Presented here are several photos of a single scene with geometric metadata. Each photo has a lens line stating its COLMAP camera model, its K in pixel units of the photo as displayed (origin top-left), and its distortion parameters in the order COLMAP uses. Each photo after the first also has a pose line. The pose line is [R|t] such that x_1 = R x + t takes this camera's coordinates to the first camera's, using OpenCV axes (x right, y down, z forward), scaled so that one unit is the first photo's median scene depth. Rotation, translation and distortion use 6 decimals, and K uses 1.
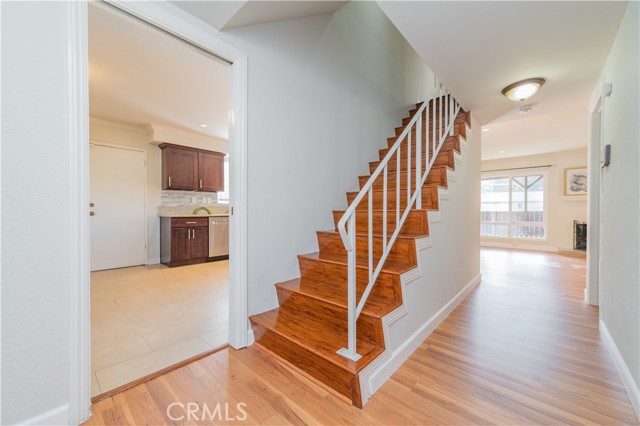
lens RADIAL K [[254.3, 0, 320.6], [0, 254.3, 213.1], [0, 0, 1]] dist [-0.000048, -0.000050]
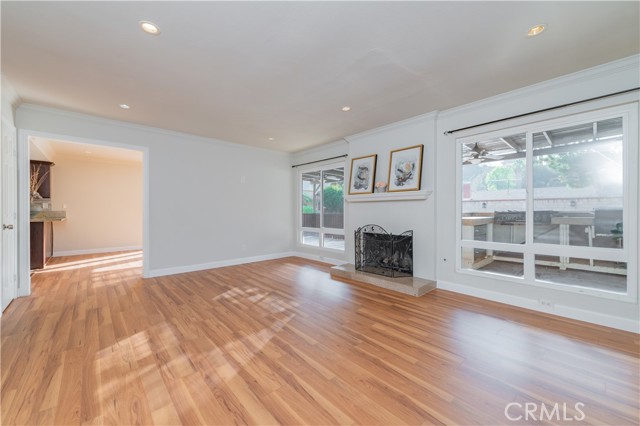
lens RADIAL K [[250.8, 0, 315.8], [0, 250.8, 210.6], [0, 0, 1]] dist [0.009996, -0.001280]
pose [[0.994675, 0.000721, -0.103056, 0.938295], [-0.000962, 0.999997, -0.002289, -0.019183], [0.103054, 0.002376, 0.994673, 0.248431]]
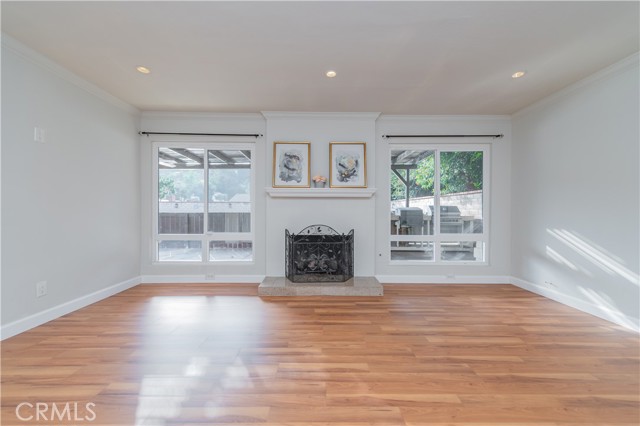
lens RADIAL K [[250.8, 0, 319.3], [0, 250.8, 212.1], [0, 0, 1]] dist [0.009996, -0.001280]
pose [[0.728940, 0.002156, 0.684574, 0.644068], [-0.004944, 0.999986, 0.002116, -0.013611], [-0.684560, -0.004927, 0.728940, 0.507463]]
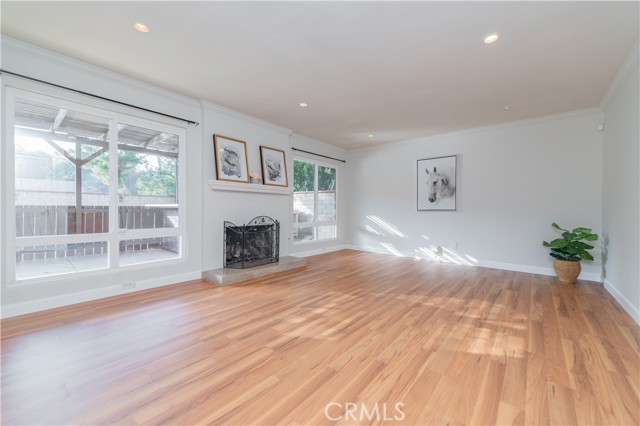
lens RADIAL K [[250.8, 0, 326.5], [0, 250.8, 212.0], [0, 0, 1]] dist [0.009996, -0.001280]
pose [[-0.053722, -0.009821, 0.998508, 0.367399], [-0.006552, 0.999934, 0.009482, -0.002305], [-0.998534, -0.006033, -0.053783, 0.777509]]
